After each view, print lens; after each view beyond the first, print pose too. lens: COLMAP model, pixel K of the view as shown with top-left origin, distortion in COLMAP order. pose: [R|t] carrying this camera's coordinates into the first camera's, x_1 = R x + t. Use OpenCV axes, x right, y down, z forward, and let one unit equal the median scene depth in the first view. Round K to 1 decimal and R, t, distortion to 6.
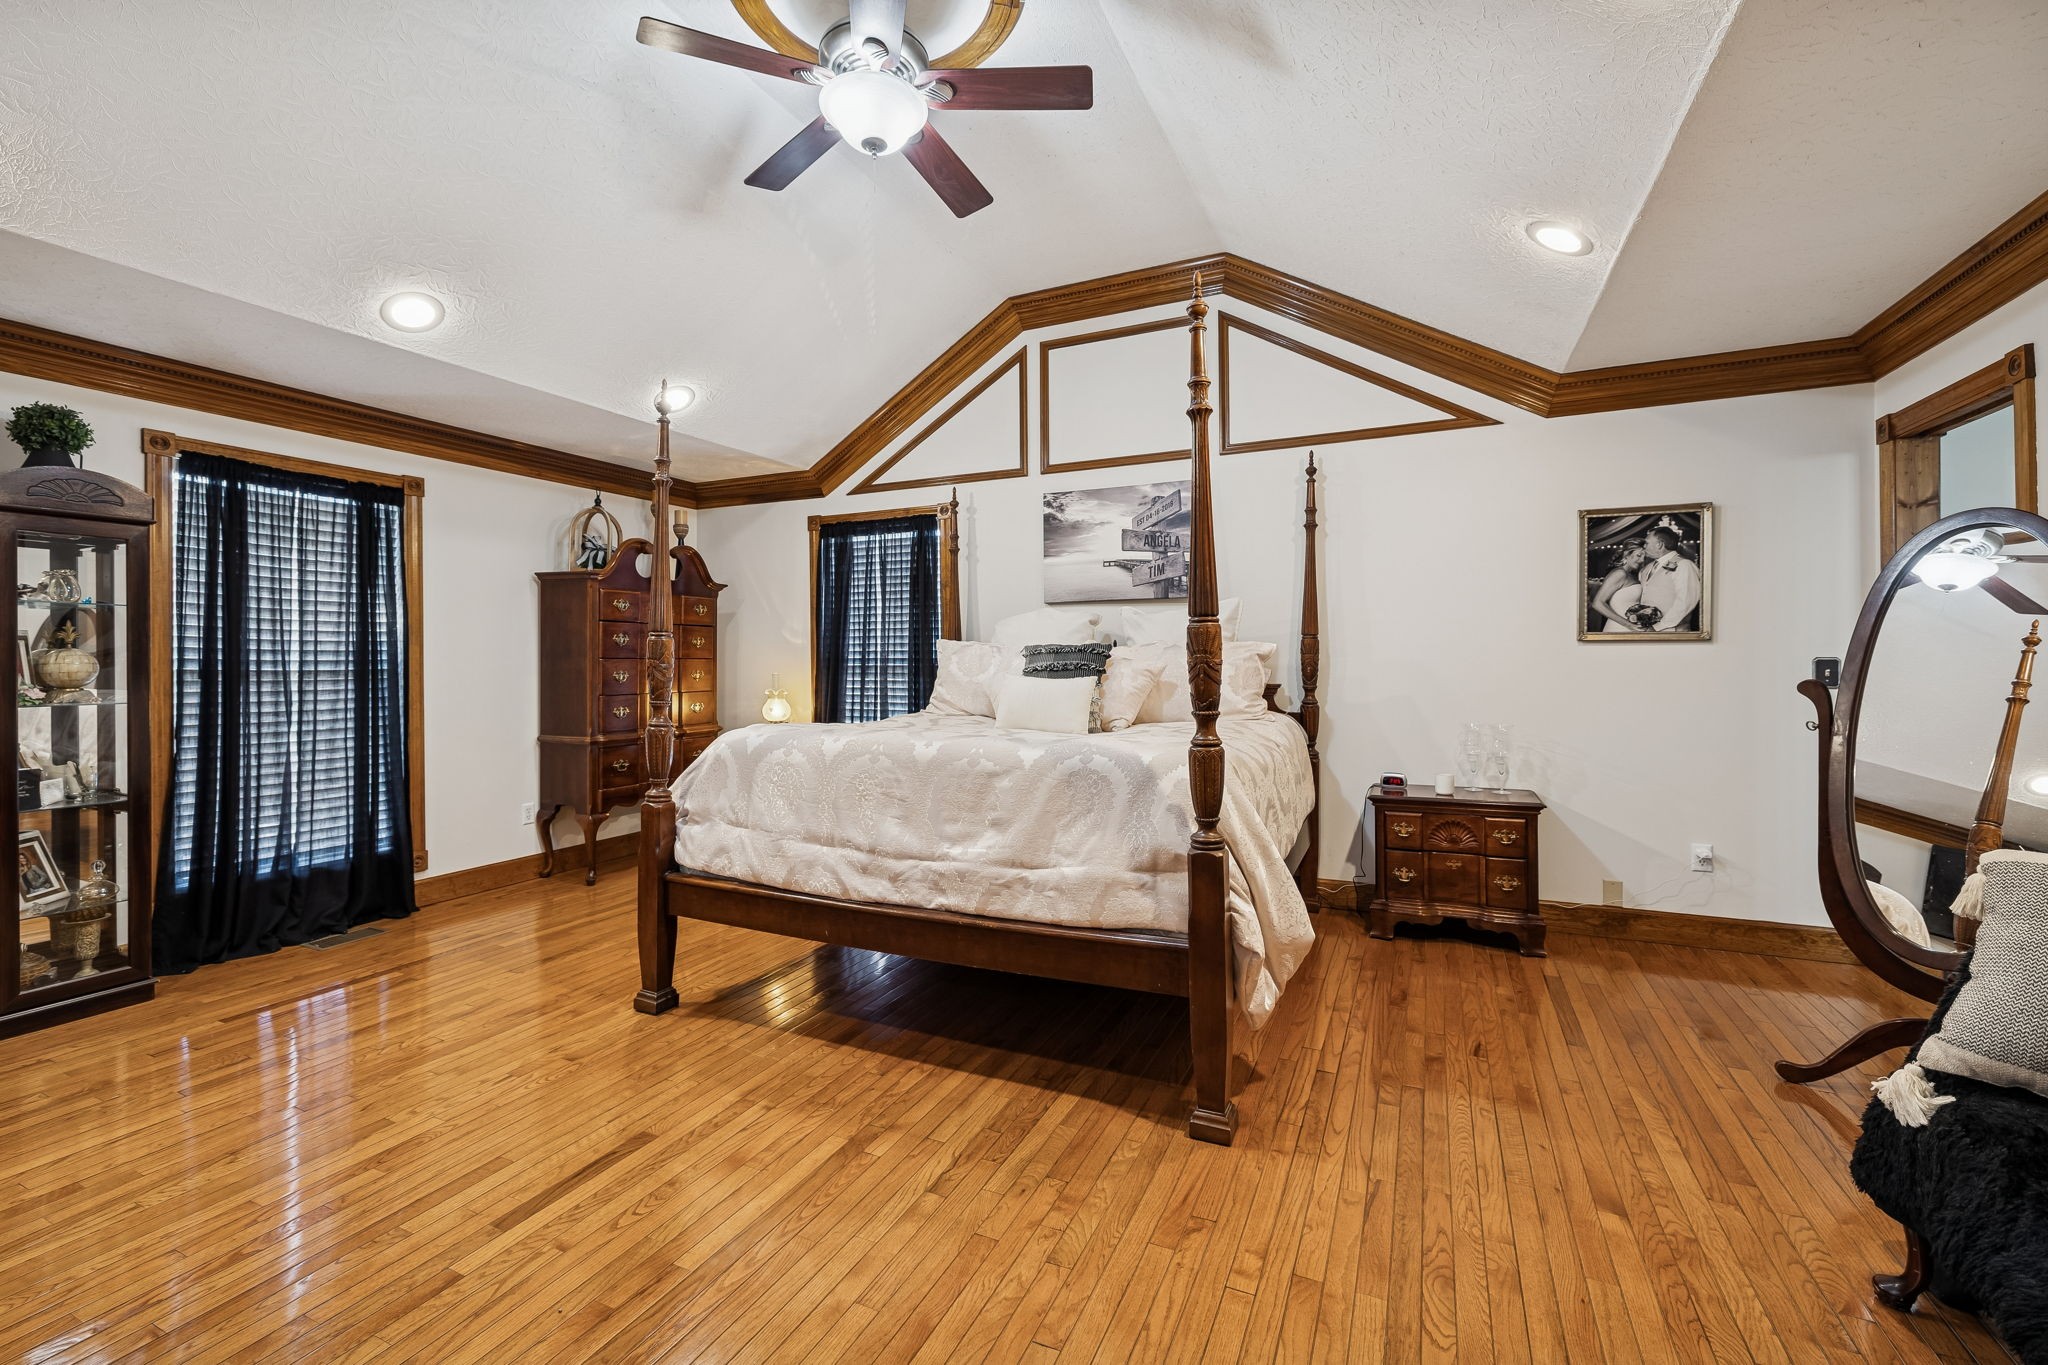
lens RADIAL K [[874.2, 0, 997.5], [0, 874.2, 661.3], [0, 0, 1]] dist [-0.003409, 0.002438]
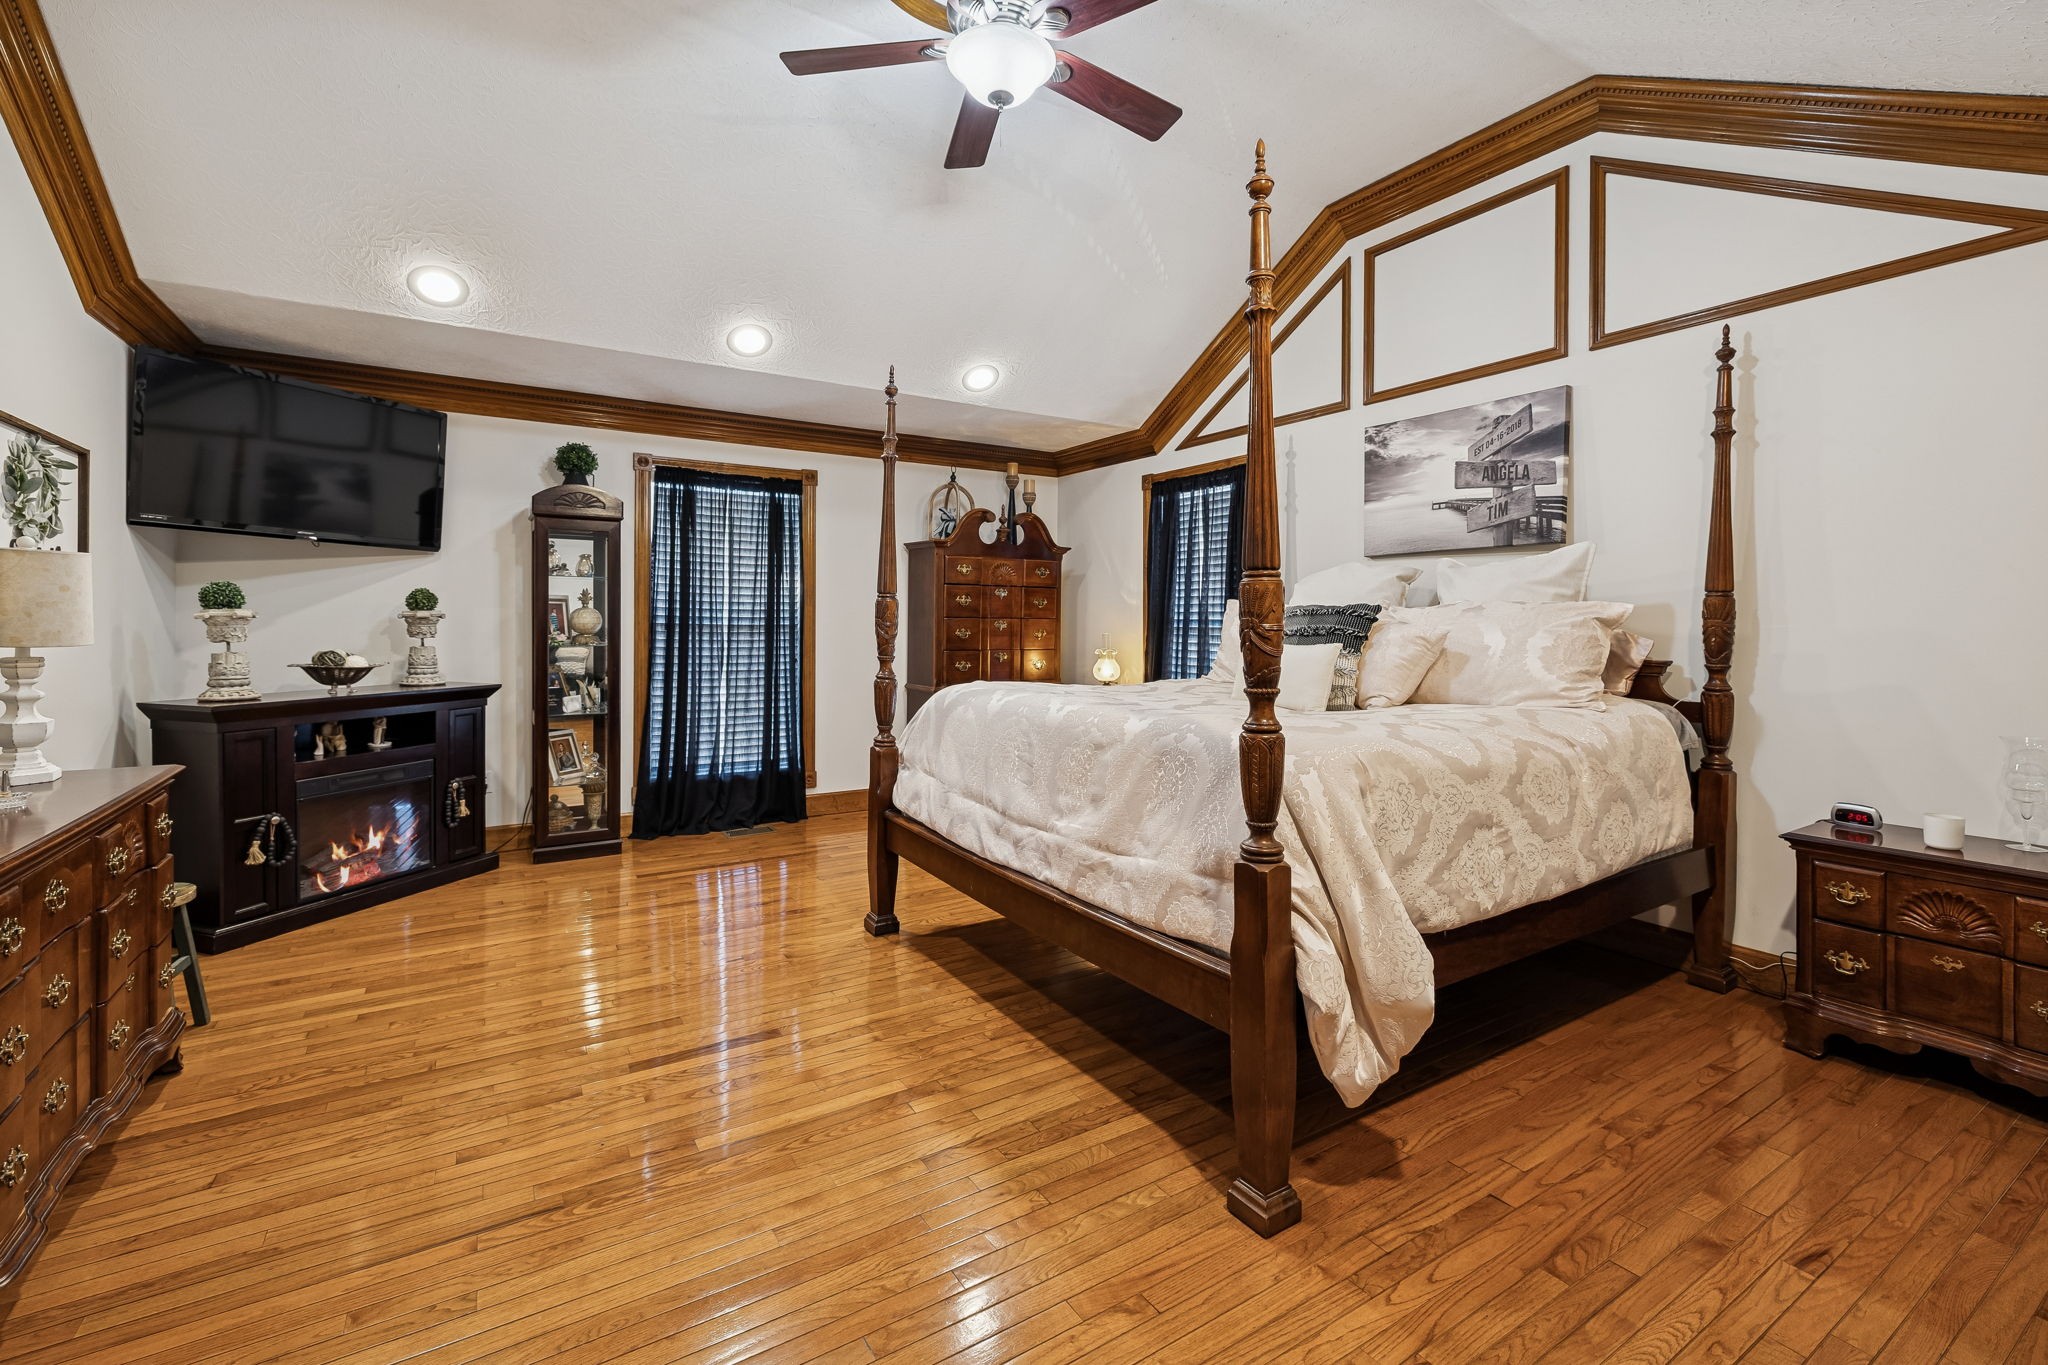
lens RADIAL K [[874.2, 0, 999.6], [0, 874.2, 628.7], [0, 0, 1]] dist [-0.003409, 0.002438]
pose [[0.840951, 0.014952, -0.540905, 0.286676], [-0.010847, 0.999883, 0.010776, -0.002262], [0.541003, -0.003196, 0.841015, 0.121516]]
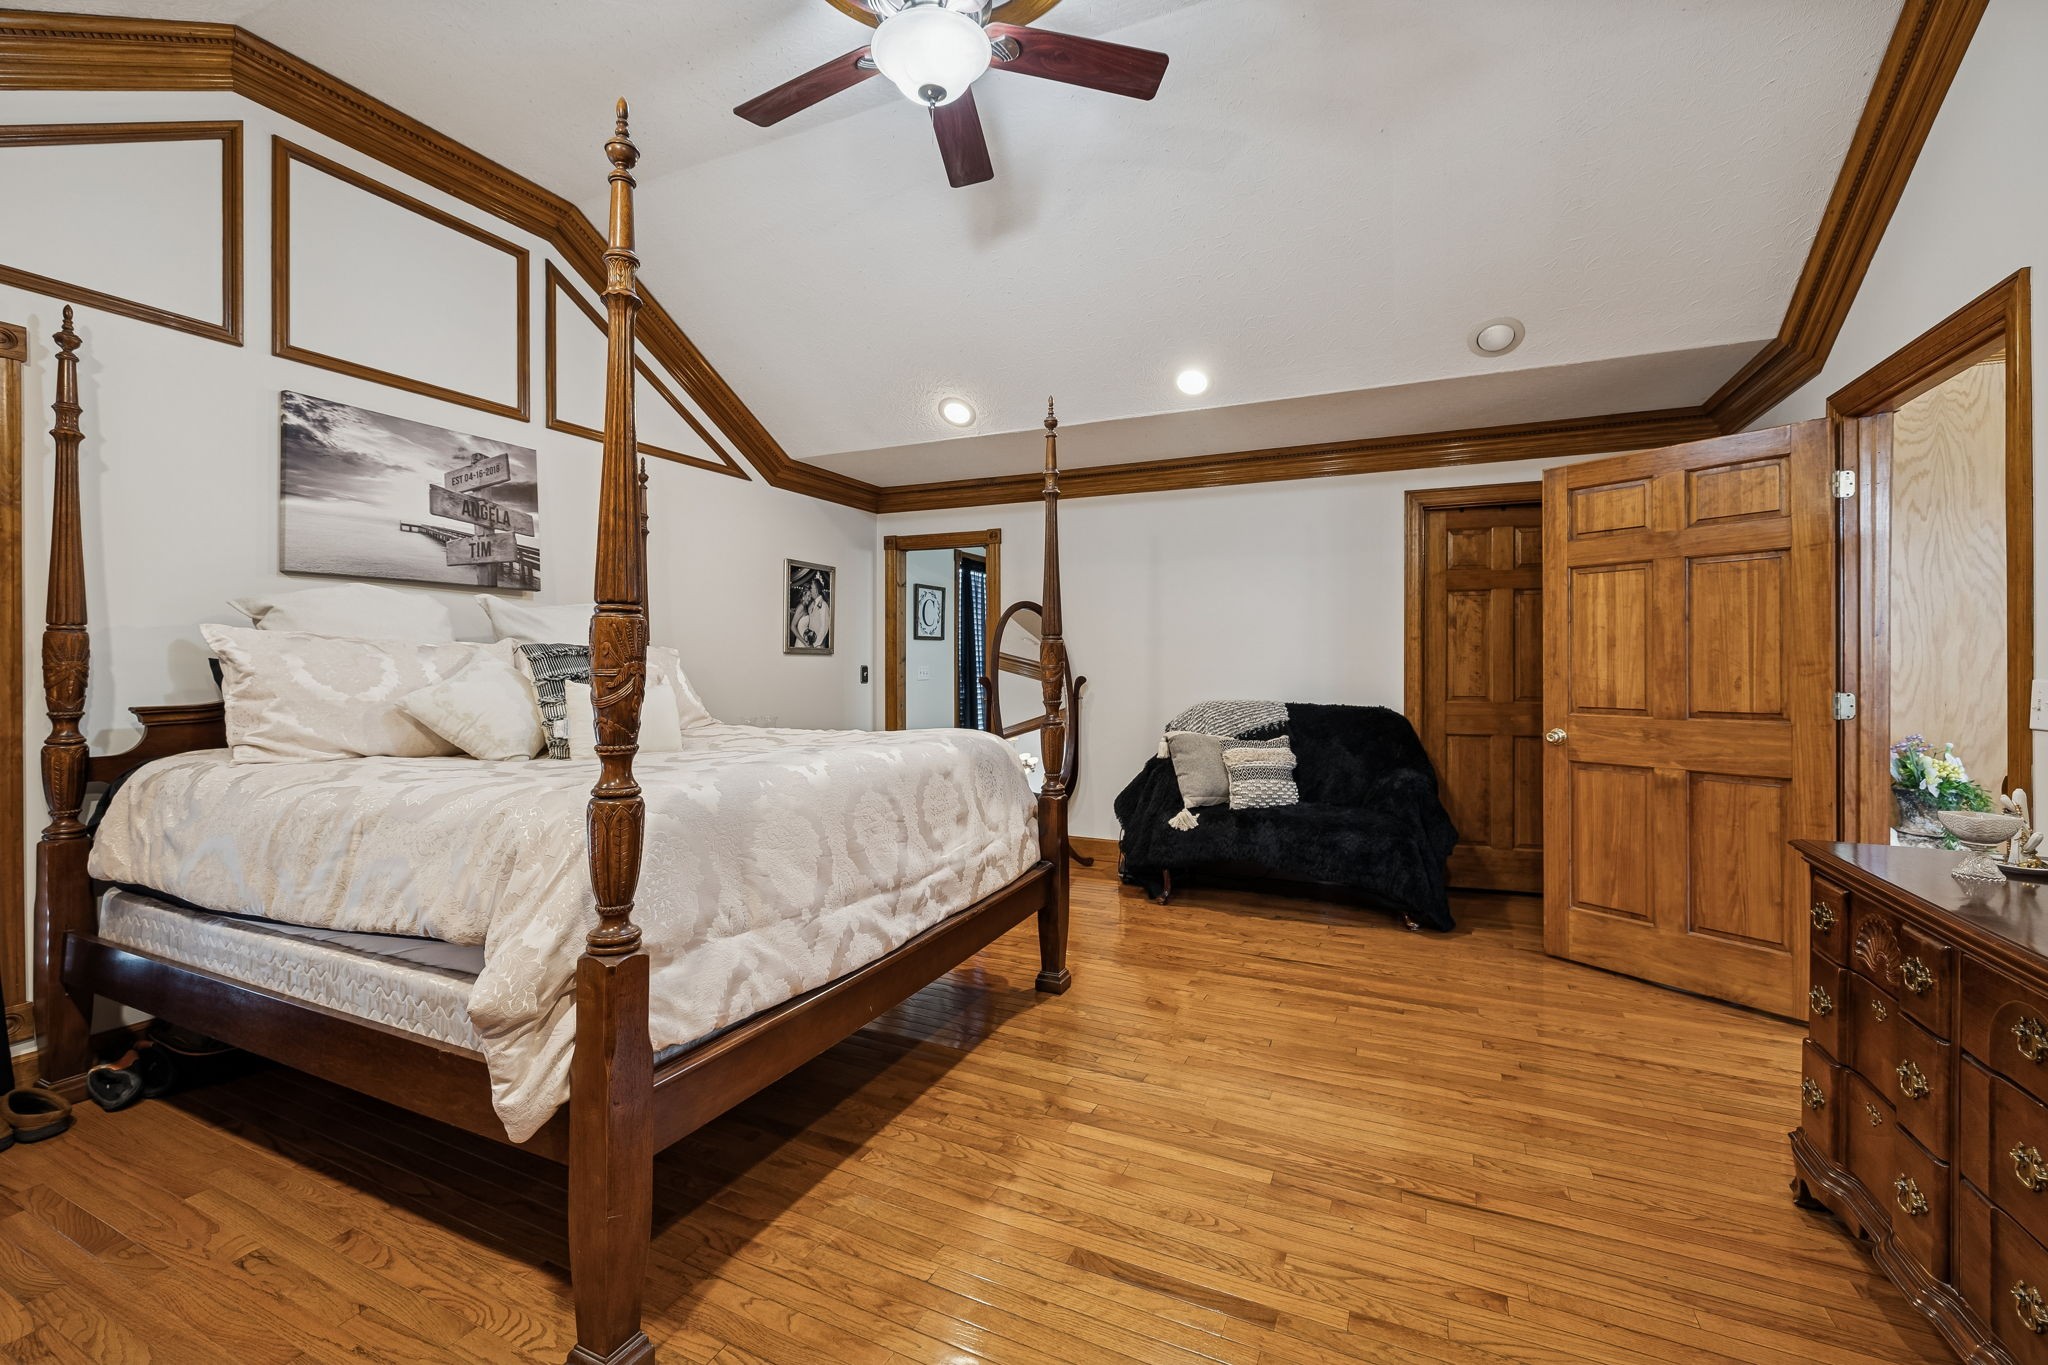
lens RADIAL K [[874.2, 0, 1028.7], [0, 874.2, 664.6], [0, 0, 1]] dist [-0.003409, 0.002438]
pose [[-0.028585, 0.004437, 0.999582, -0.750028], [0.000106, 0.999990, -0.004436, 0.001812], [-0.999591, -0.000021, -0.028585, 0.664648]]
